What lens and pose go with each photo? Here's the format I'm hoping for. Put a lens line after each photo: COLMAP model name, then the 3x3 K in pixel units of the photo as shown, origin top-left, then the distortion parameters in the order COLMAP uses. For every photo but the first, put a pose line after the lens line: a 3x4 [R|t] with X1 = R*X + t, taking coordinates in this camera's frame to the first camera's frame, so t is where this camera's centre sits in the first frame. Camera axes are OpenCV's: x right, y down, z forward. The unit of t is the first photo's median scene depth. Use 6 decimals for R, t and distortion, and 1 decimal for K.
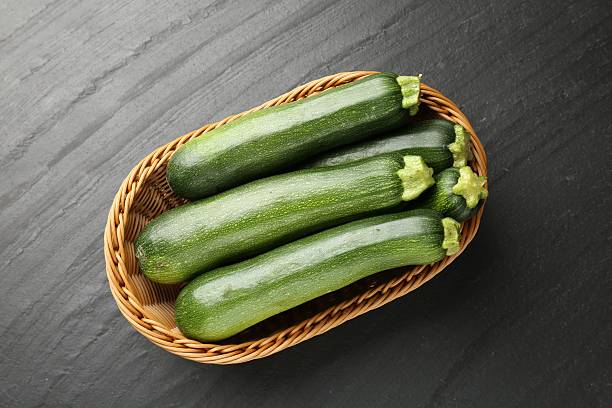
lens RADIAL K [[1121.0, 0, 306.0], [0, 1121.0, 204.0], [0, 0, 1]] dist [0.022829, 0.215993]
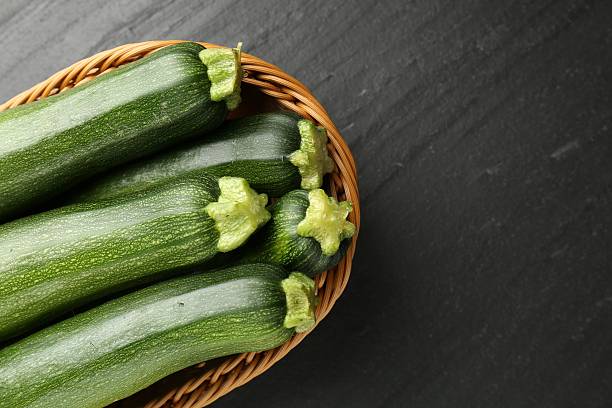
lens RADIAL K [[1121.0, 0, 306.0], [0, 1121.0, 204.0], [0, 0, 1]] dist [0.022829, 0.215993]
pose [[0.996934, -0.070912, 0.033074, 0.111728], [0.068344, 0.994972, 0.073213, -0.069415], [-0.038100, -0.070729, 0.996768, 0.366251]]
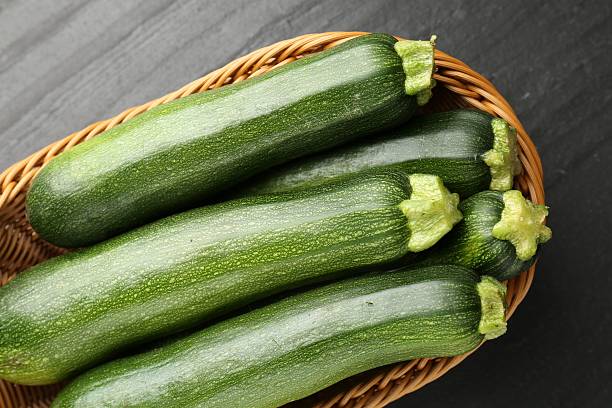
lens RADIAL K [[1121.0, 0, 306.0], [0, 1121.0, 204.0], [0, 0, 1]] dist [0.022829, 0.215993]
pose [[0.999600, -0.027935, 0.004353, 0.028065], [0.027626, 0.997834, 0.059696, -0.063318], [-0.006011, -0.059551, 0.998207, 0.390884]]
